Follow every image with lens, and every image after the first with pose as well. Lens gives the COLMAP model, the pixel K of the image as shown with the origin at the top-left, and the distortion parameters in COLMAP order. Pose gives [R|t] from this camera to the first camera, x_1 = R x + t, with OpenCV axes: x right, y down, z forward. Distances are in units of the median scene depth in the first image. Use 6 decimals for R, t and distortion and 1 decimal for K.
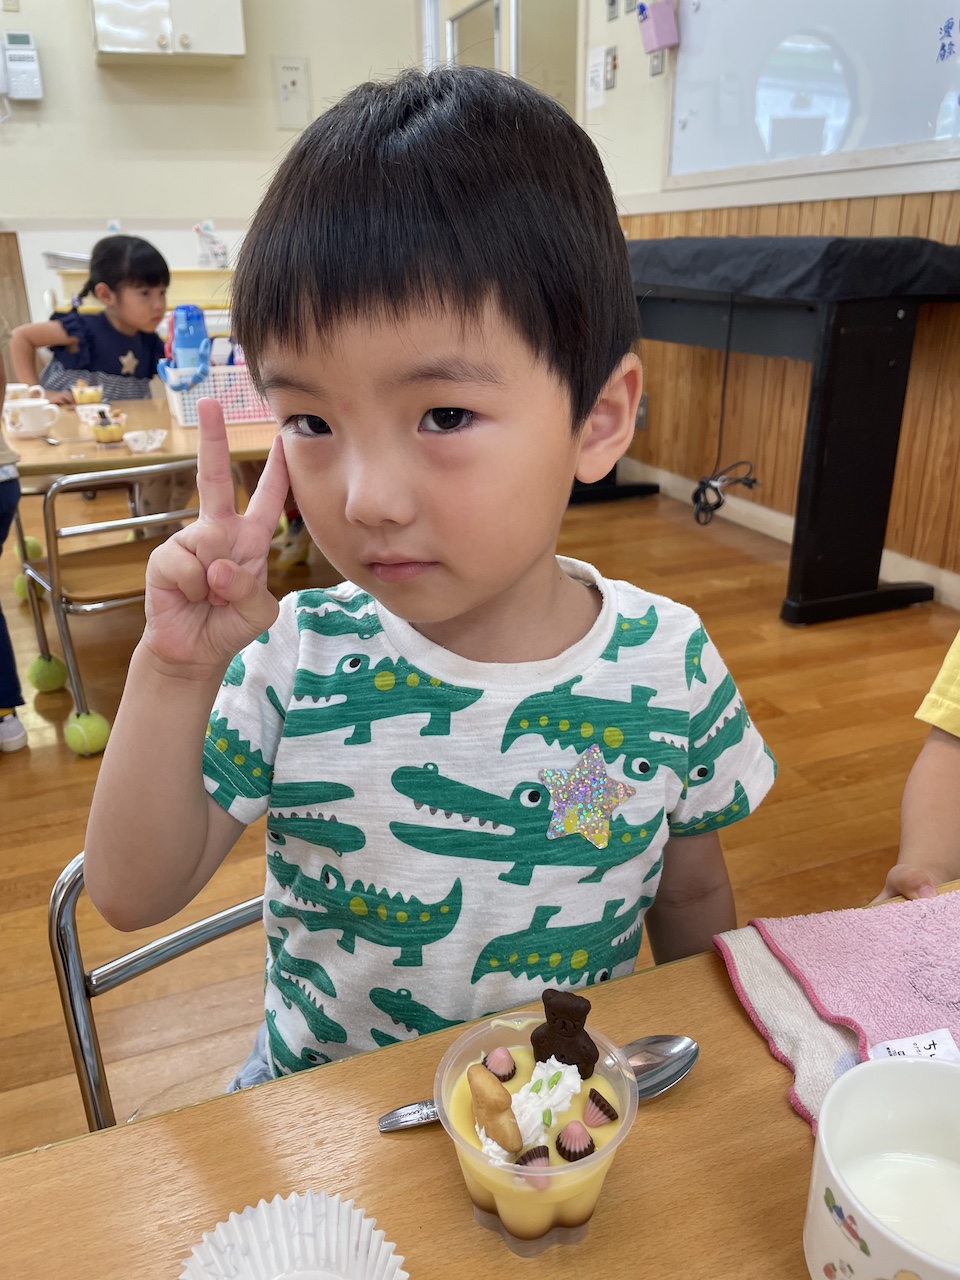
lens RADIAL K [[989.6, 0, 483.1], [0, 989.6, 638.8], [0, 0, 1]] dist [0.037412, -0.064700]
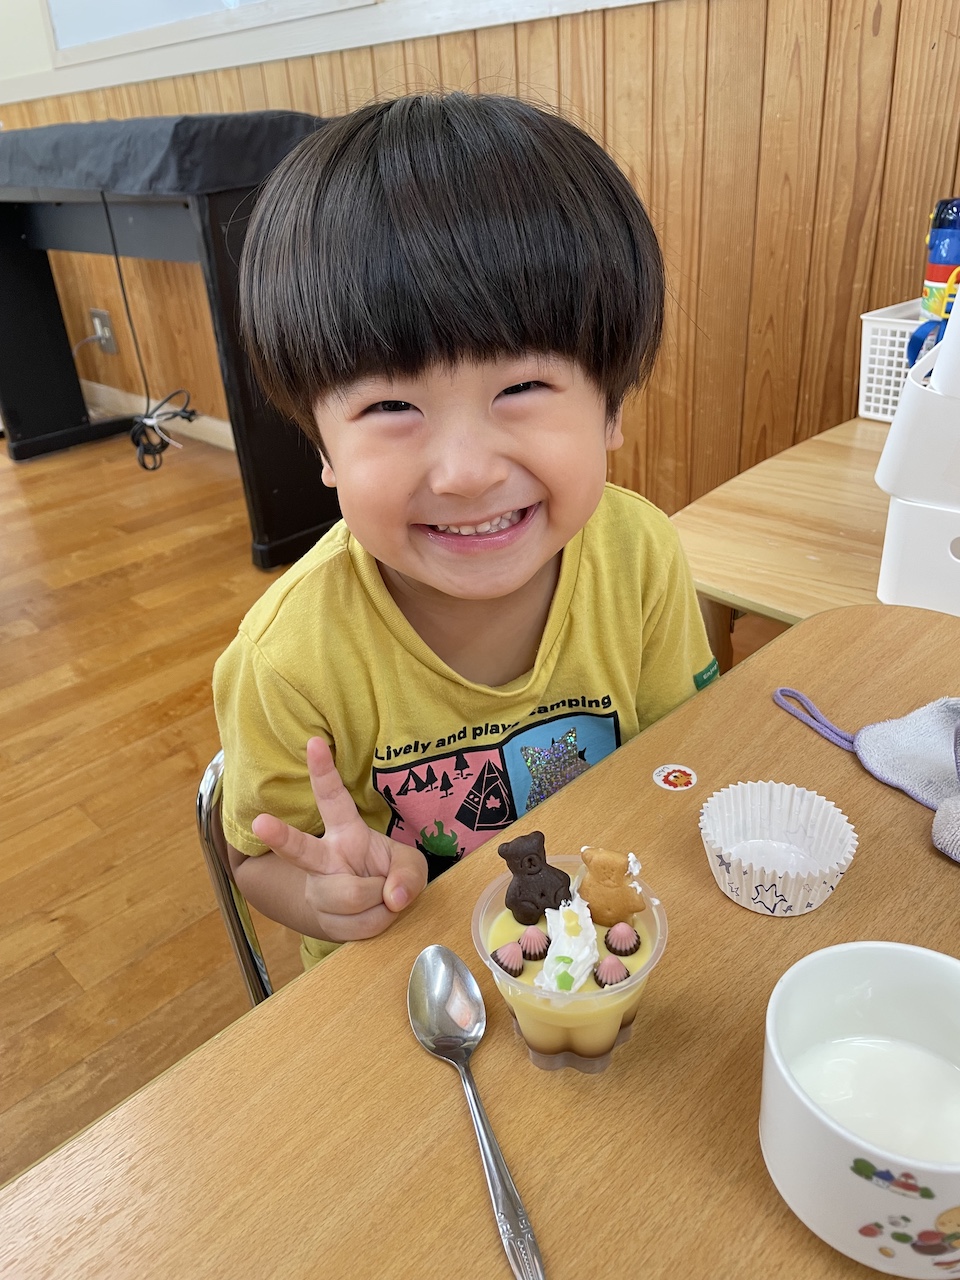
lens RADIAL K [[989.6, 0, 478.3], [0, 989.6, 639.8], [0, 0, 1]] dist [0.037412, -0.064700]
pose [[0.922357, -0.225406, 0.313766, 0.185983], [0.192086, 0.972219, 0.133767, -0.034540], [-0.335201, -0.063111, 0.940030, 0.089727]]
